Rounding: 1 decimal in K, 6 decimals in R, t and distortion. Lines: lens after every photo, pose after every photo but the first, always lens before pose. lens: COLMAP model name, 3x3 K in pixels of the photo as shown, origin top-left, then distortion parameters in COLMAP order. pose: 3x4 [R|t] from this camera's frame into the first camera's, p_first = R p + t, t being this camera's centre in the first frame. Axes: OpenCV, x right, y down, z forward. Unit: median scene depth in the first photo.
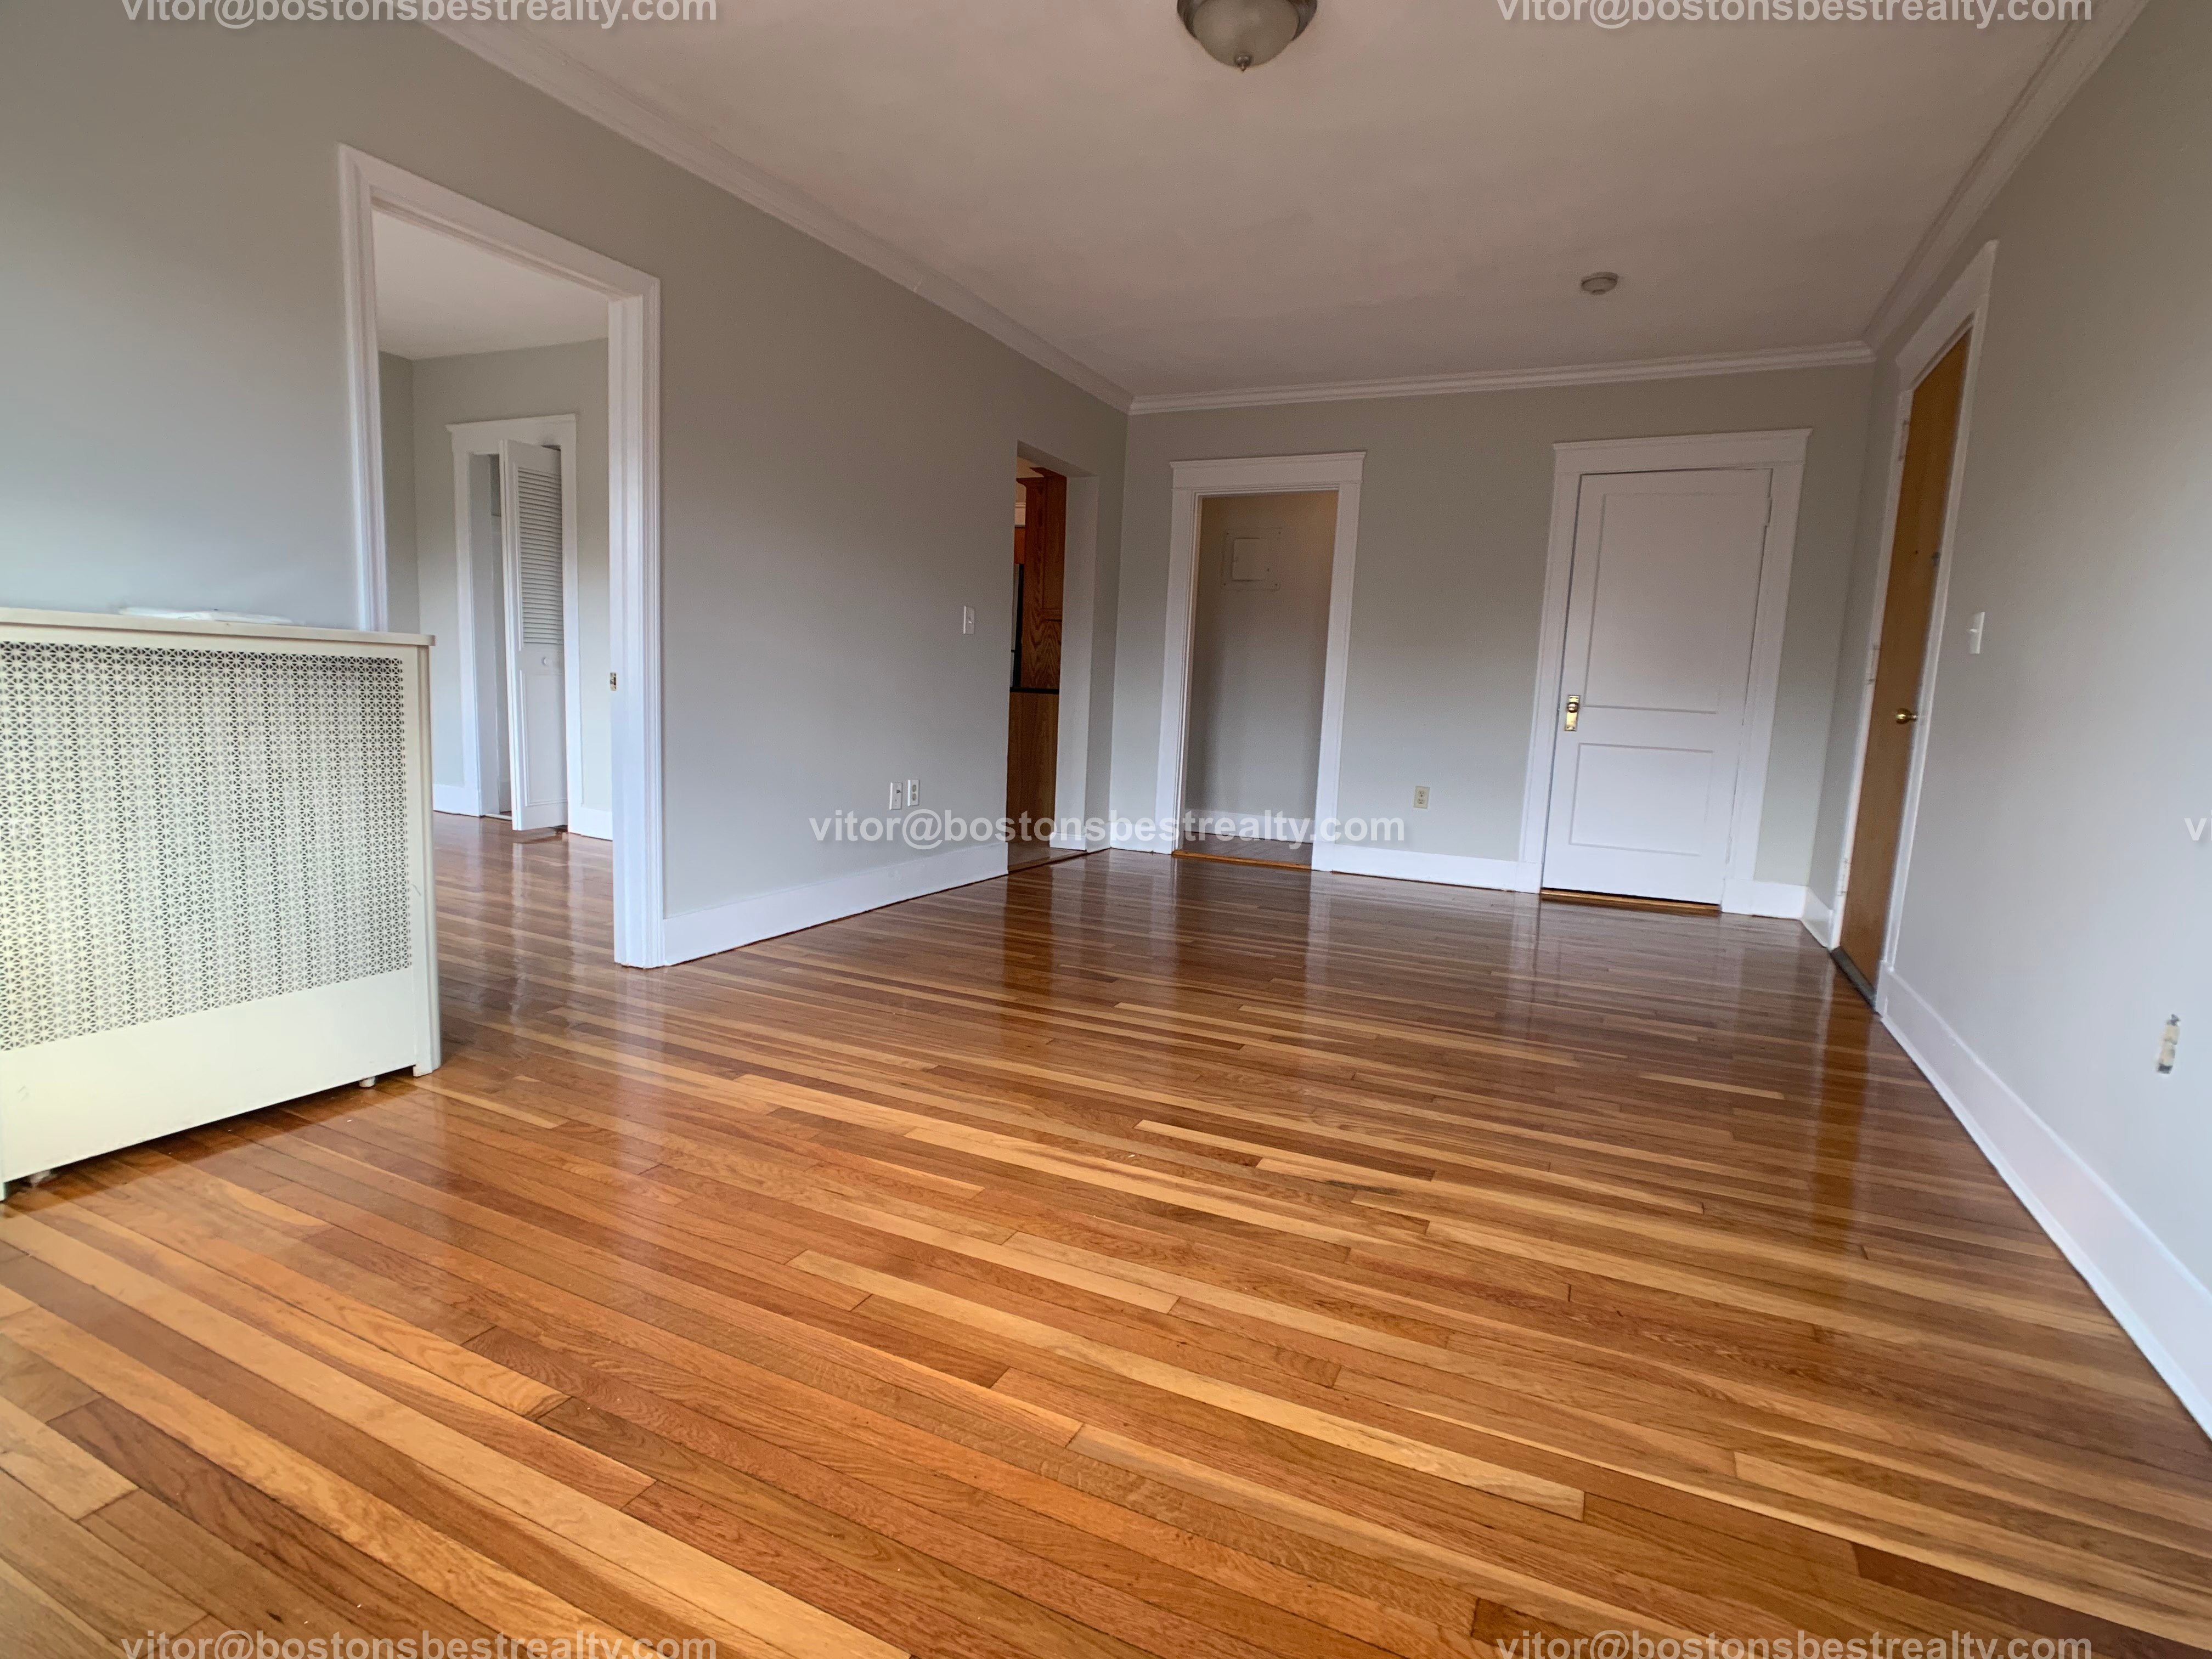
lens RADIAL K [[1089.4, 0, 1132.0], [0, 1089.4, 829.8], [0, 0, 1]] dist [-0.001508, -0.000184]
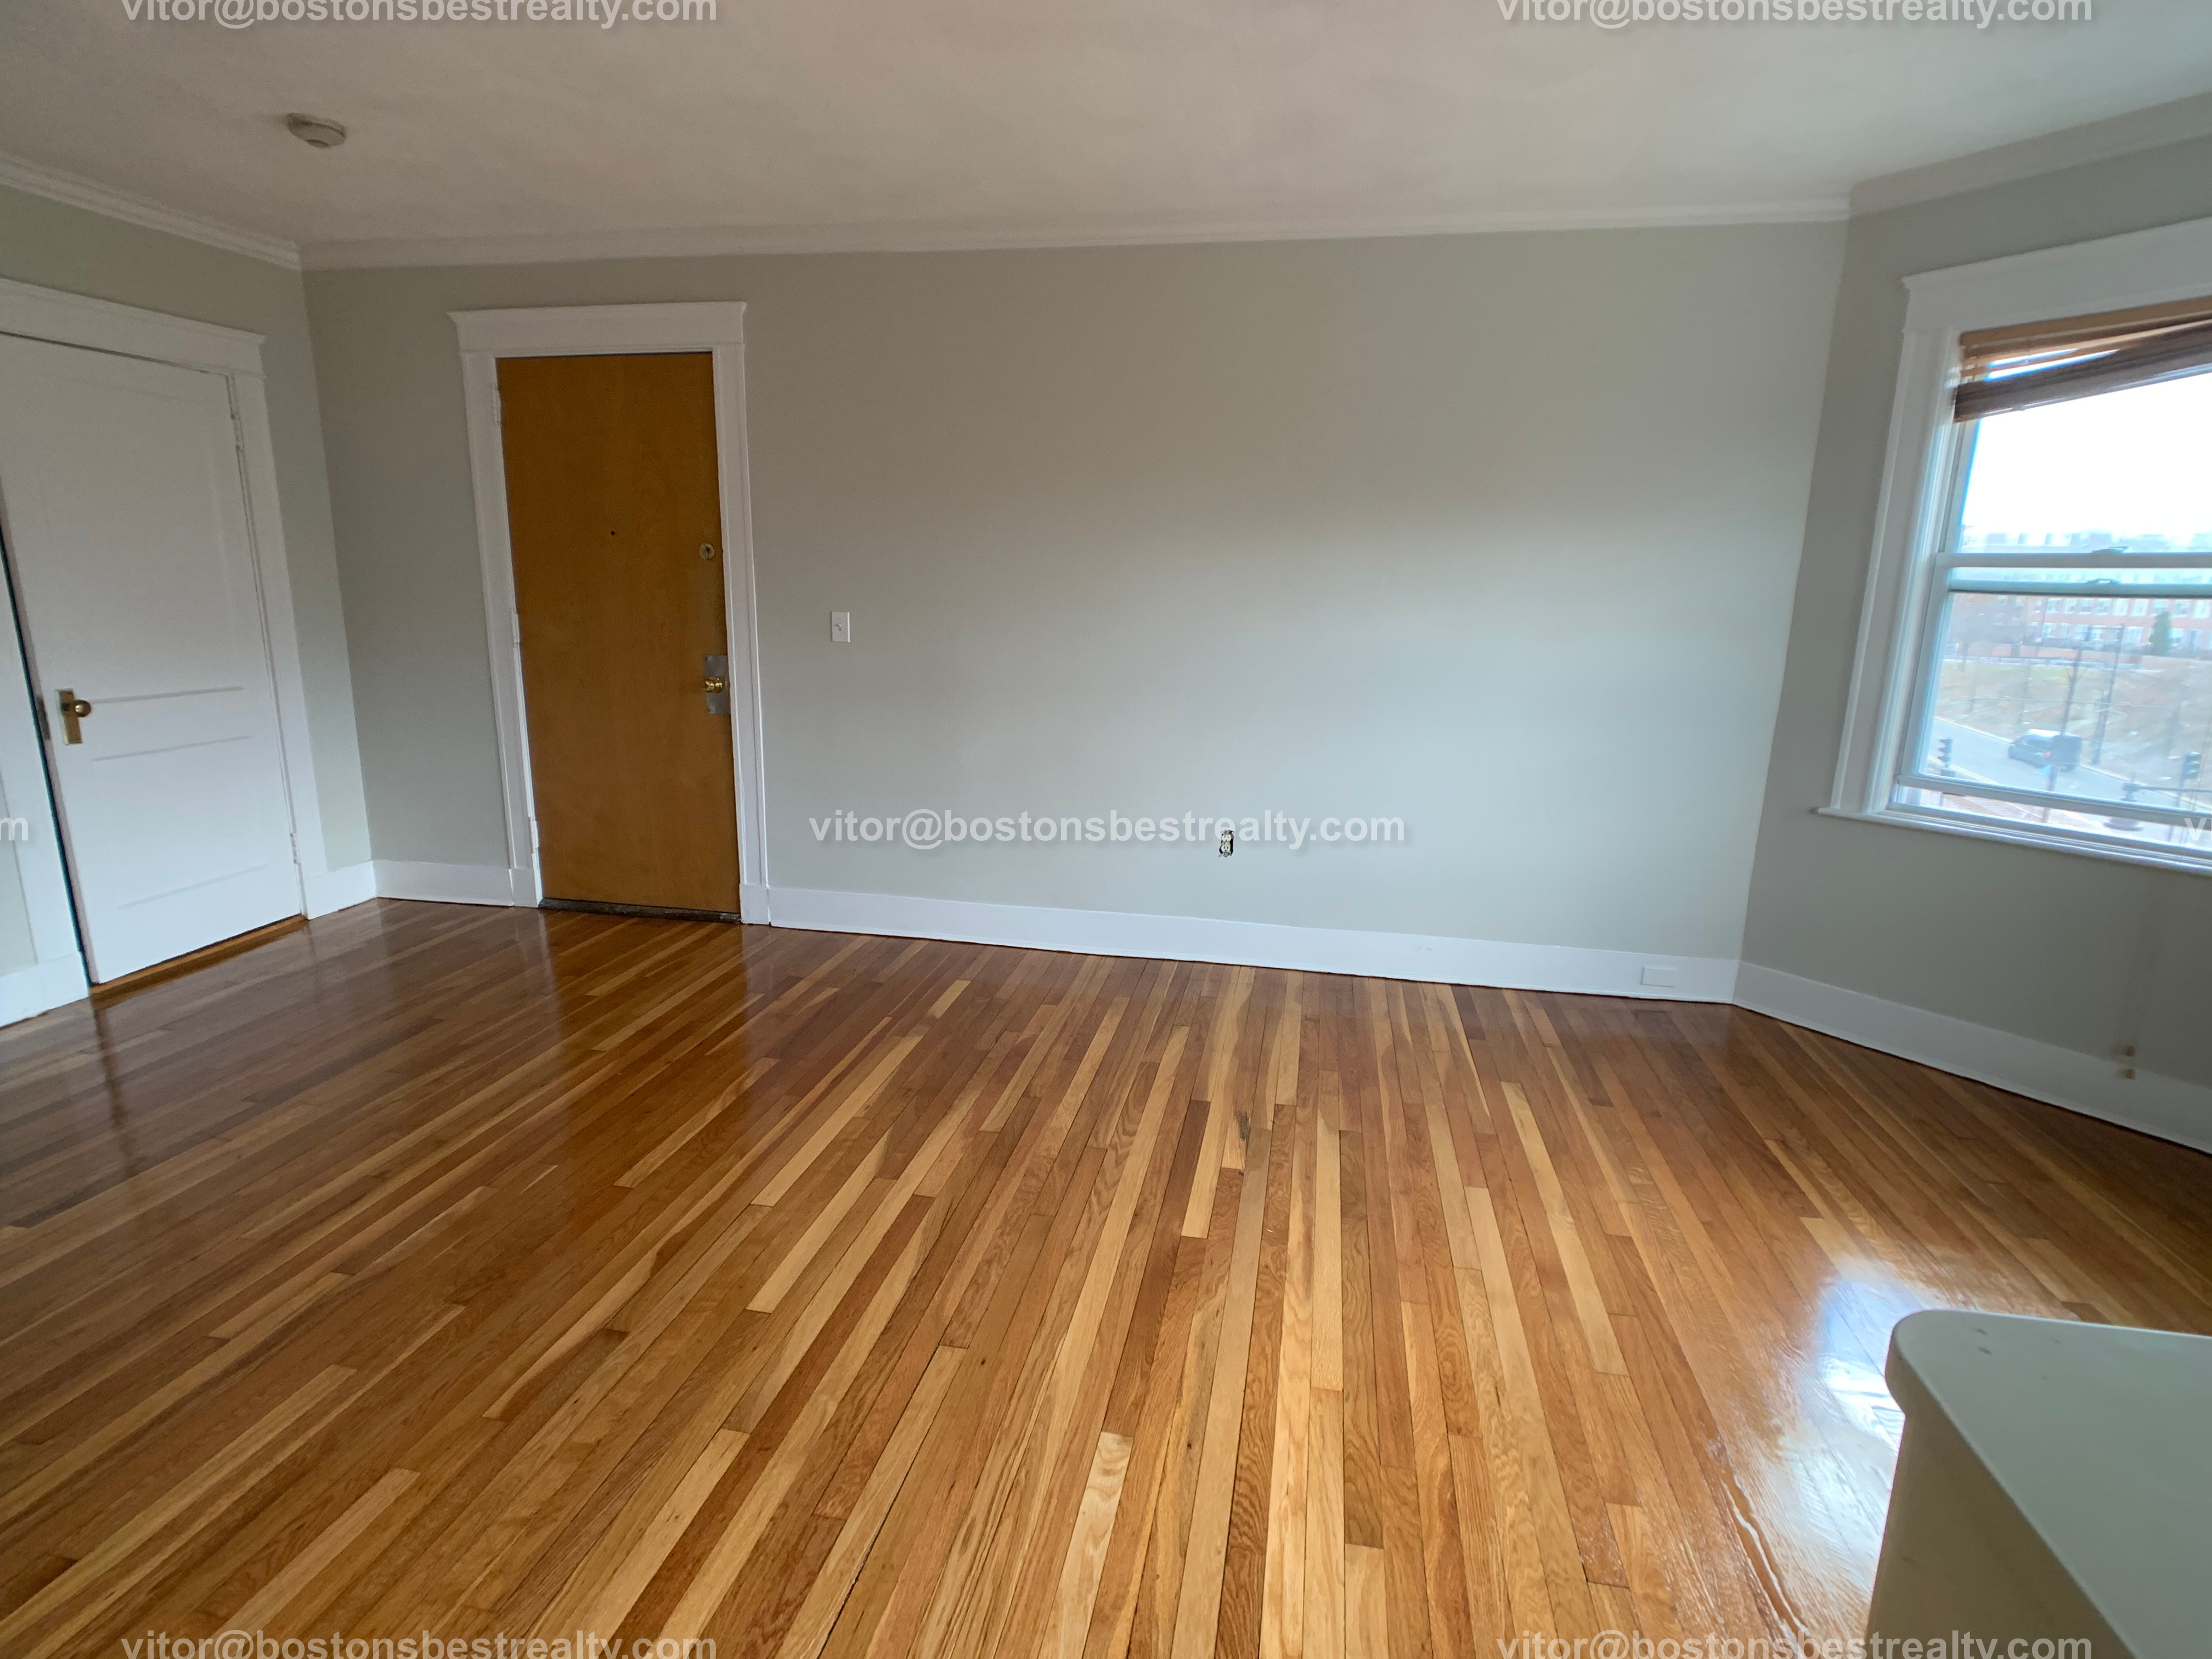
lens RADIAL K [[1125.8, 0, 1097.8], [0, 1125.8, 798.9], [0, 0, 1]] dist [0.014805, -0.000485]
pose [[-0.228103, -0.237447, 0.944239, -0.774941], [0.104555, 0.958225, 0.266221, -0.356900], [-0.968007, 0.159451, -0.193748, 1.119737]]
